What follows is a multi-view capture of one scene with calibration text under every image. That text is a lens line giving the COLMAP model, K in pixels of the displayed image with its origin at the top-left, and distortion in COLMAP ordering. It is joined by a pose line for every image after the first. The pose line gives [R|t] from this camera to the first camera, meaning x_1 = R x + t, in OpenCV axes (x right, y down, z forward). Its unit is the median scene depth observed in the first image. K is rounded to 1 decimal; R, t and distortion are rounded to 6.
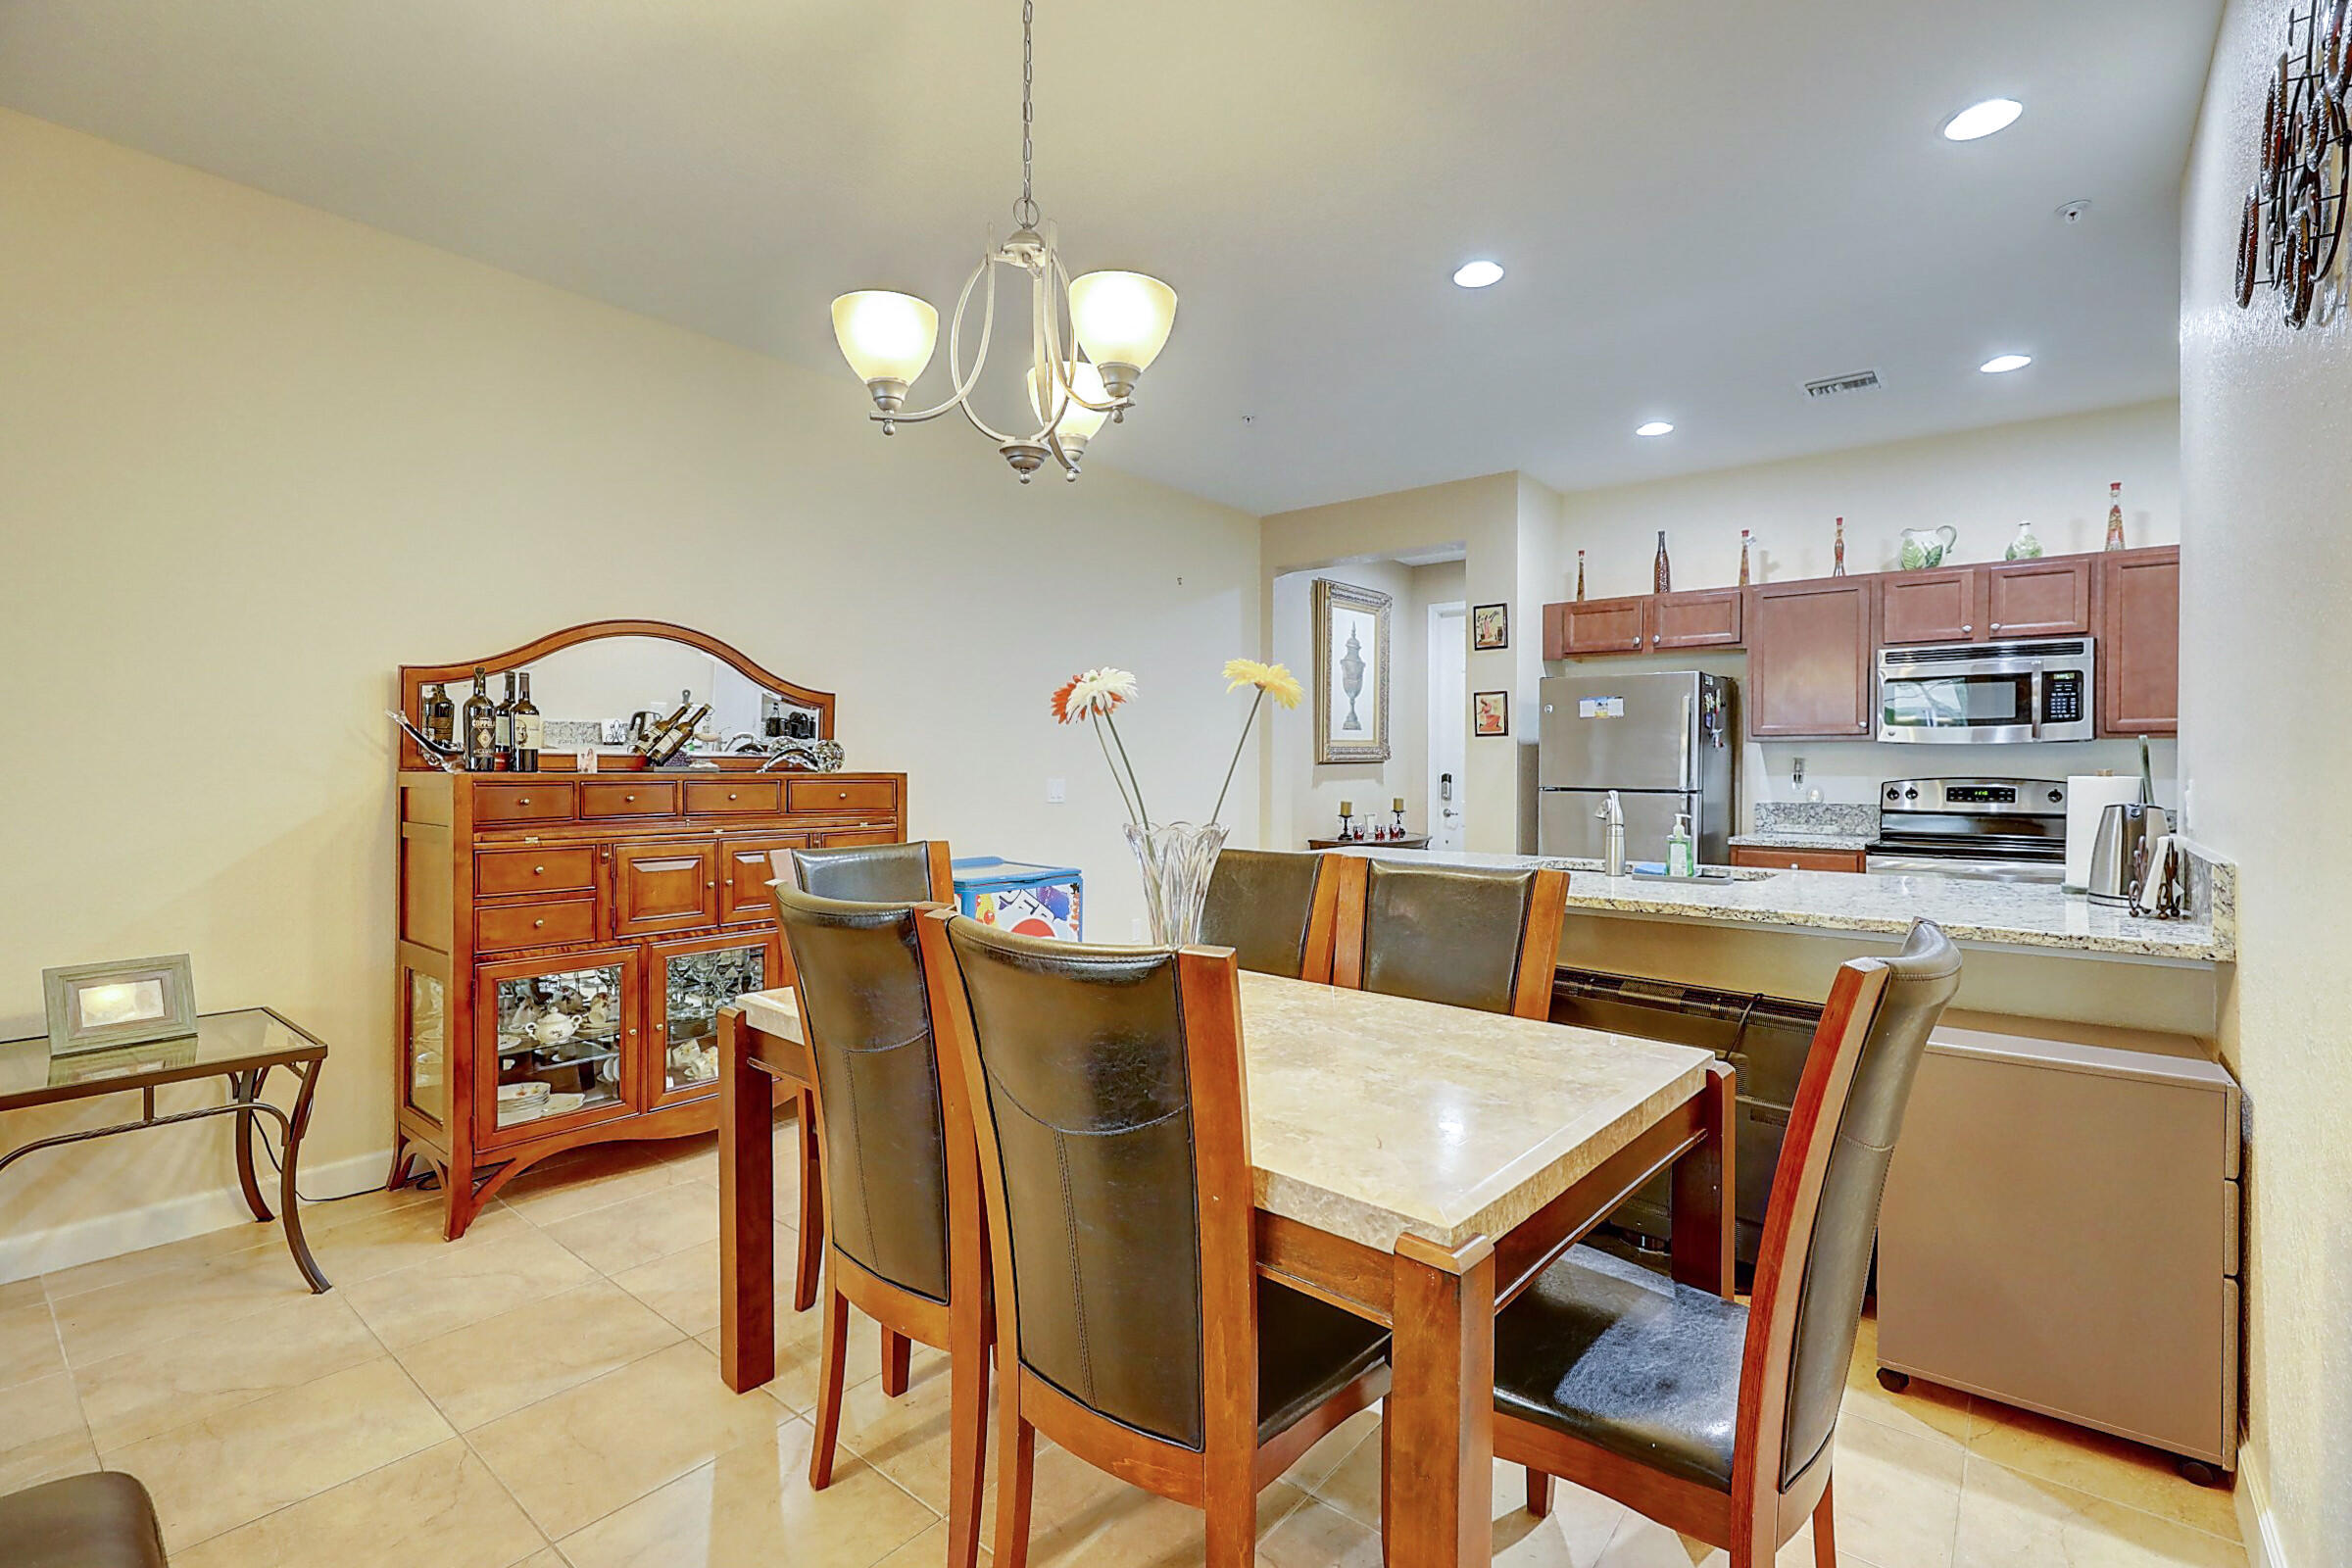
lens RADIAL K [[1062.5, 0, 1196.3], [0, 1062.5, 774.1], [0, 0, 1]] dist [-0.001316, 0.000107]
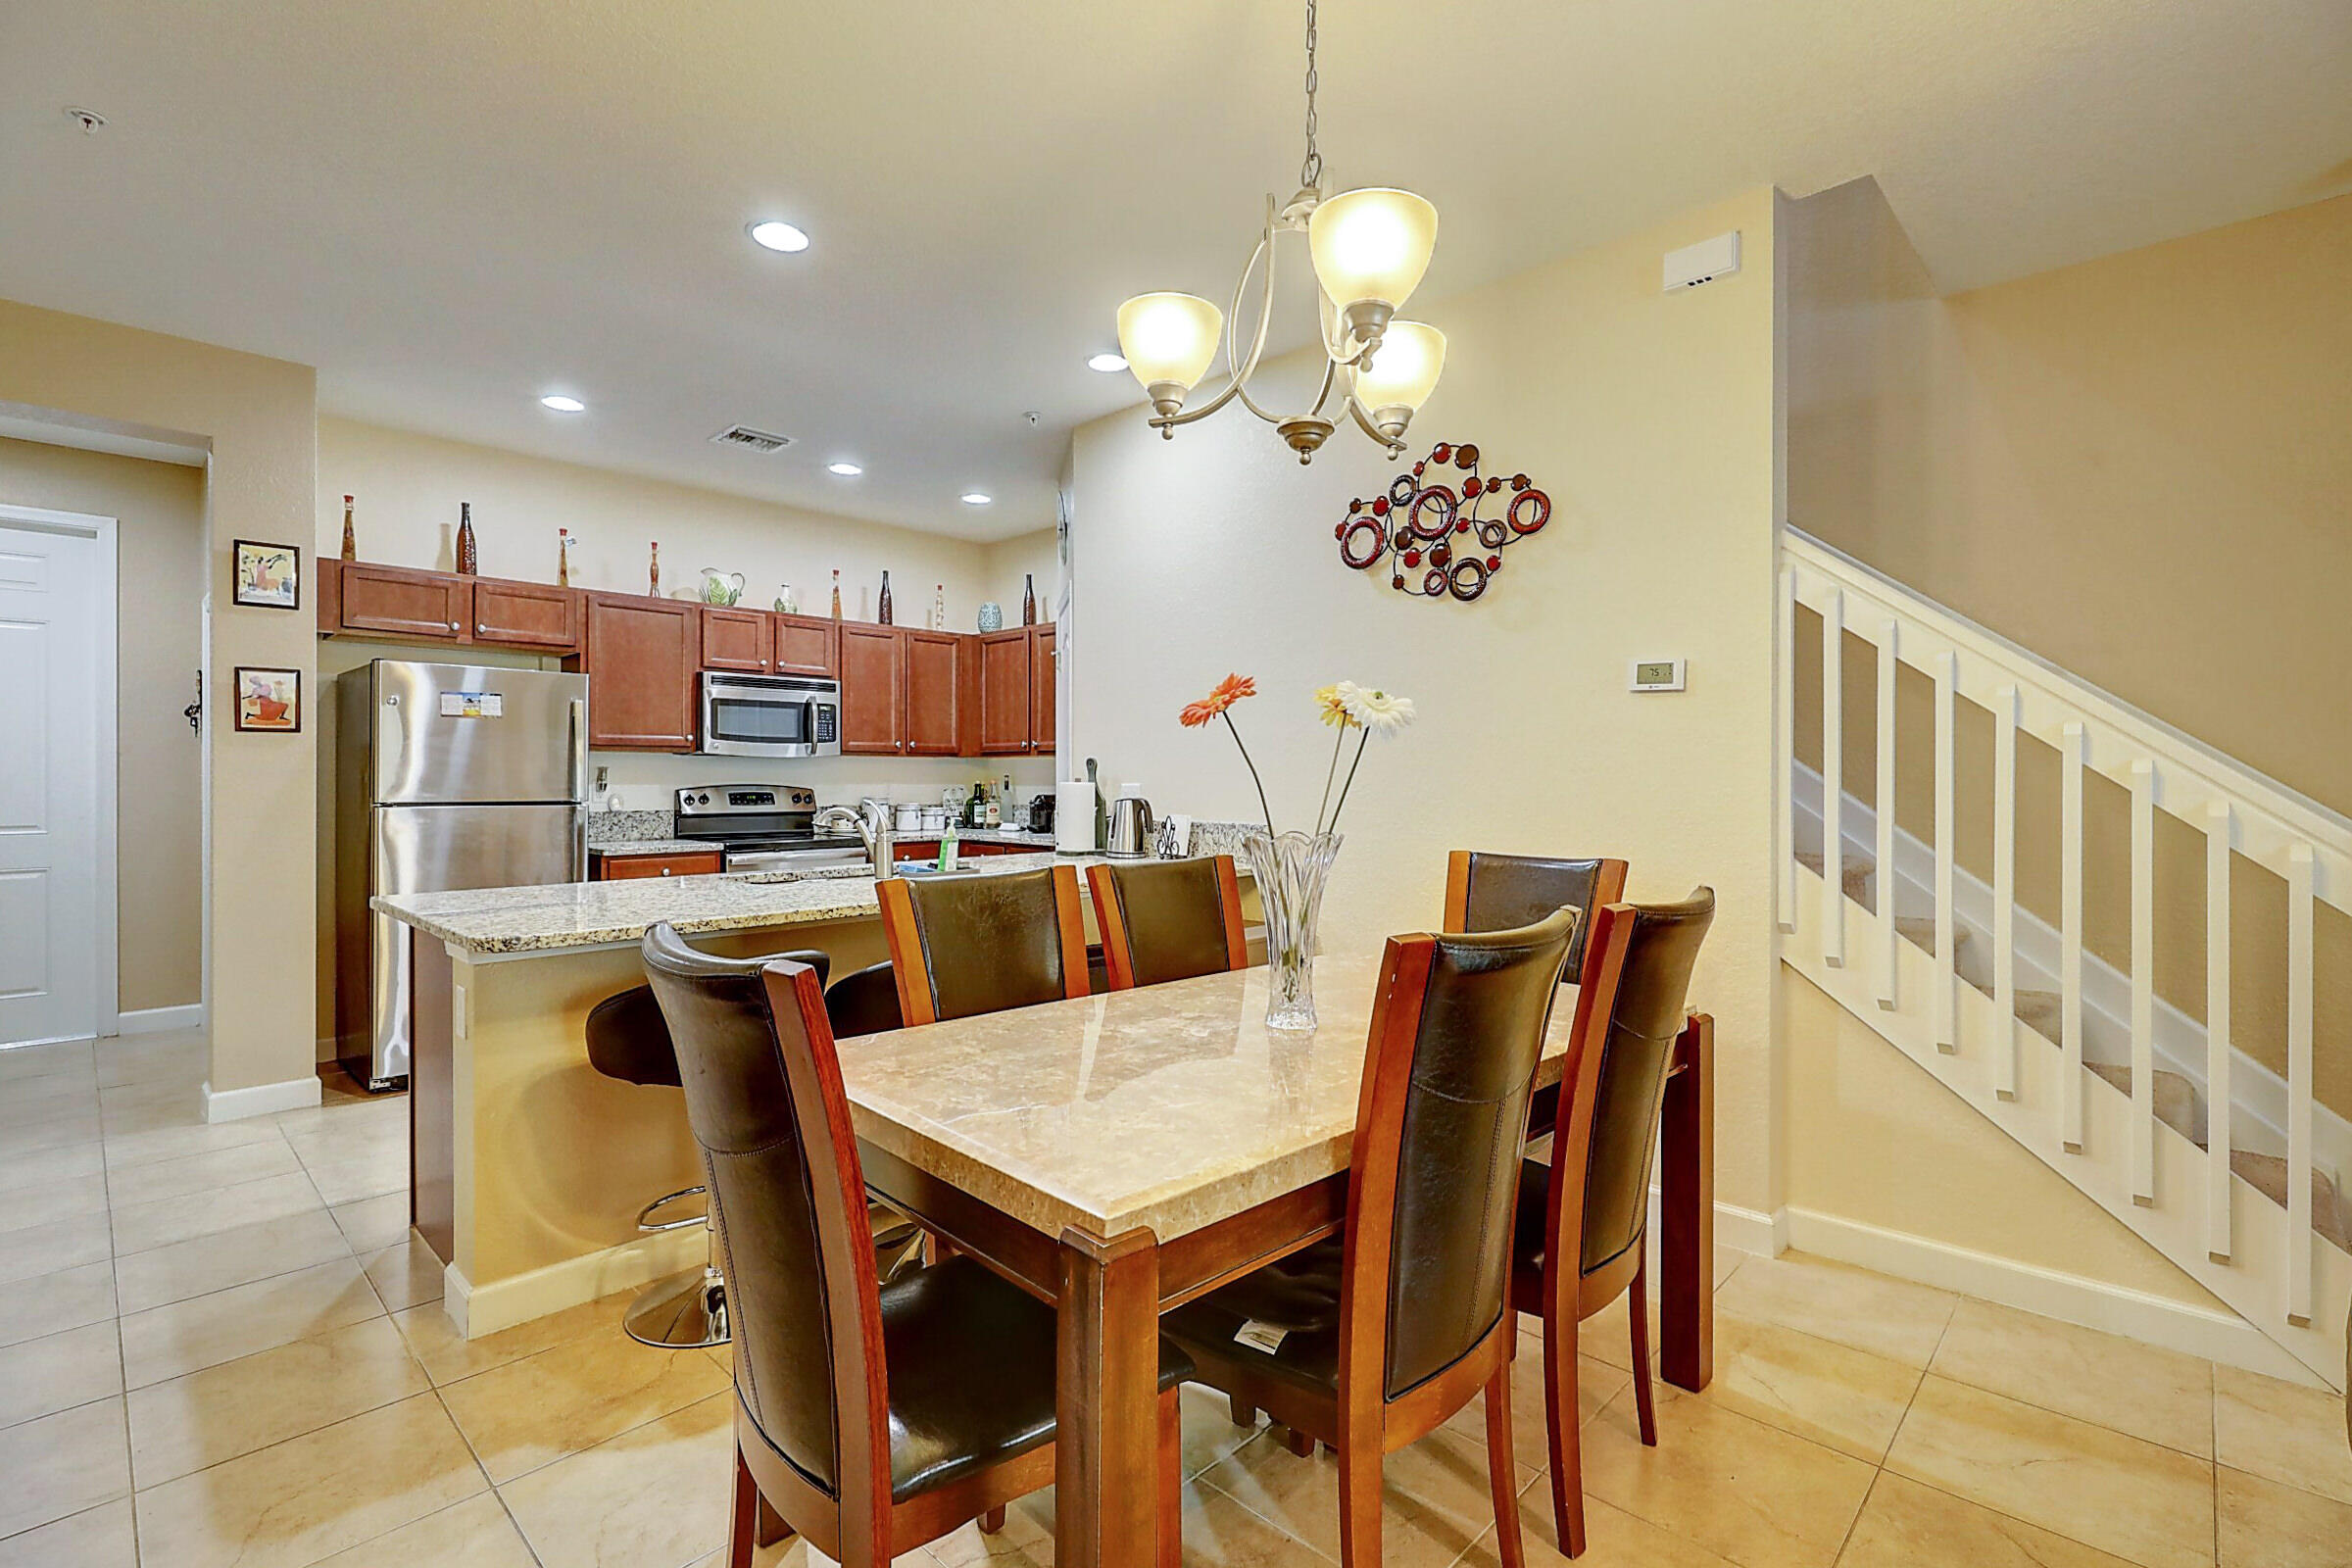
lens RADIAL K [[1062.5, 0, 1186.4], [0, 1062.5, 777.1], [0, 0, 1]] dist [-0.001316, 0.000107]
pose [[0.082317, -0.001090, 0.996606, -0.398104], [0.004473, 0.999990, 0.000724, -0.003931], [-0.996596, 0.004398, 0.082321, 0.368724]]
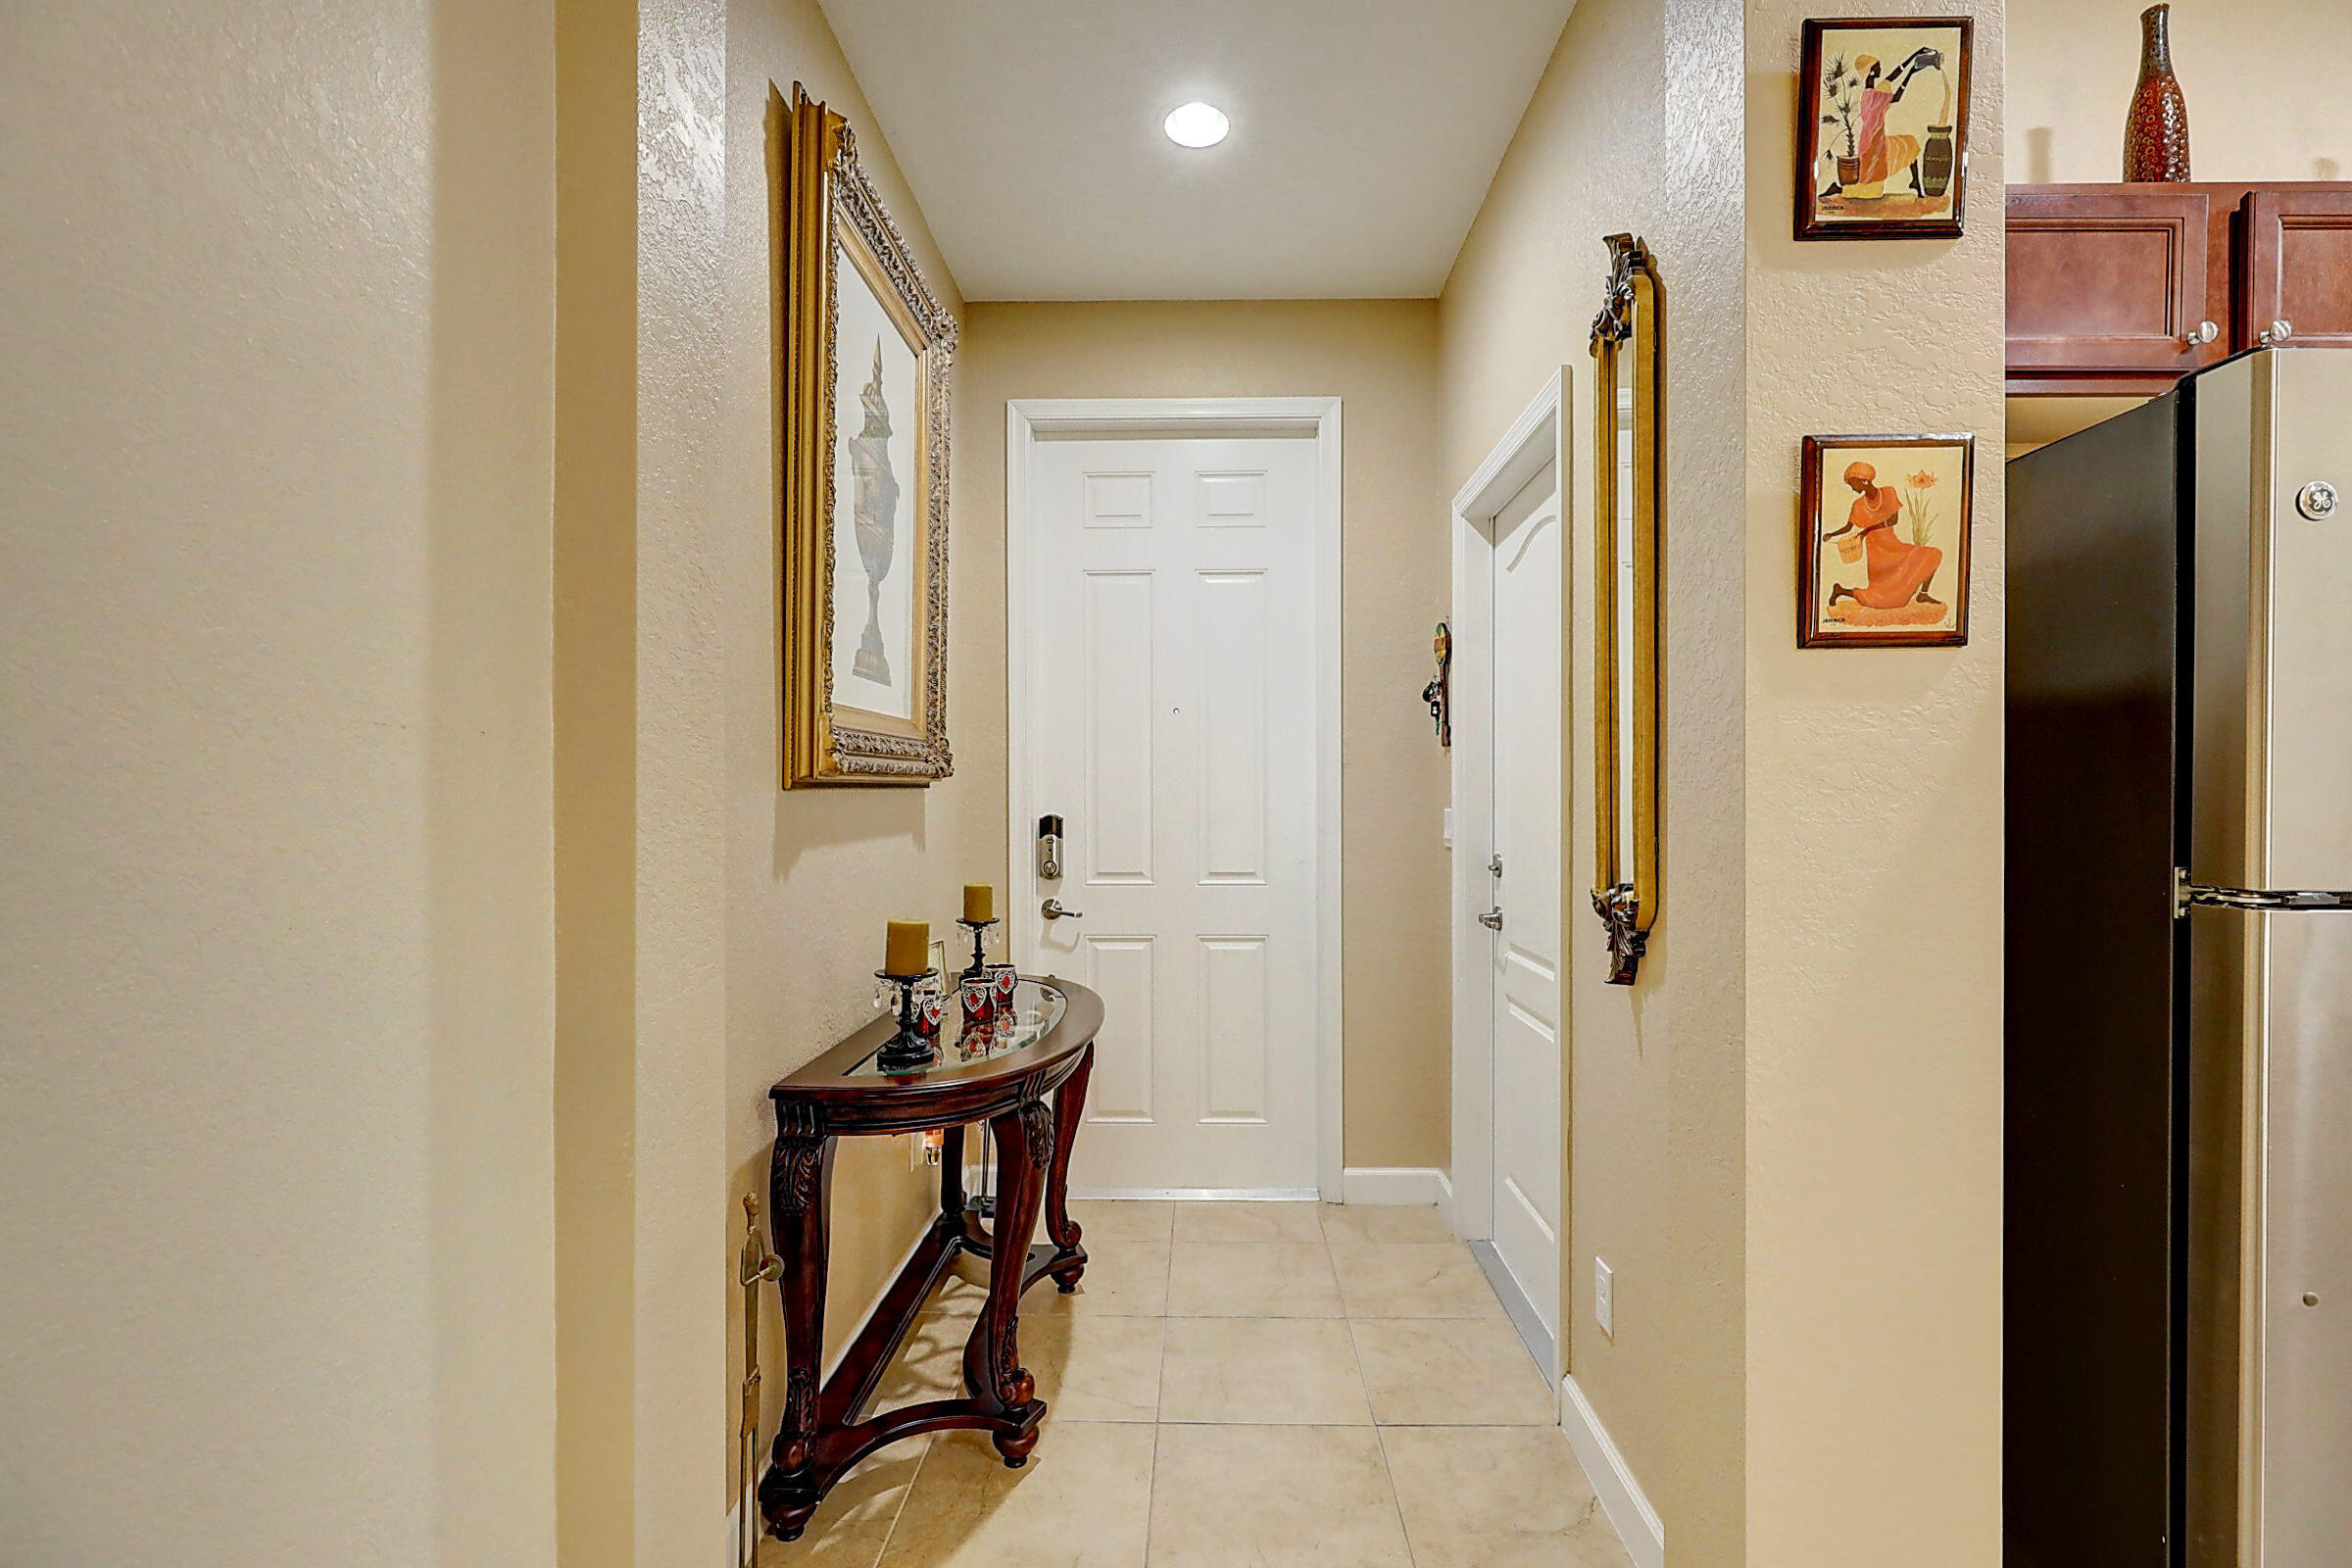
lens RADIAL K [[1062.5, 0, 1184.0], [0, 1062.5, 808.4], [0, 0, 1]] dist [-0.001316, 0.000107]
pose [[0.793910, -0.003088, 0.608027, 0.040379], [0.003424, 0.999994, 0.000607, -0.004198], [-0.608025, 0.001600, 0.793916, 0.990468]]
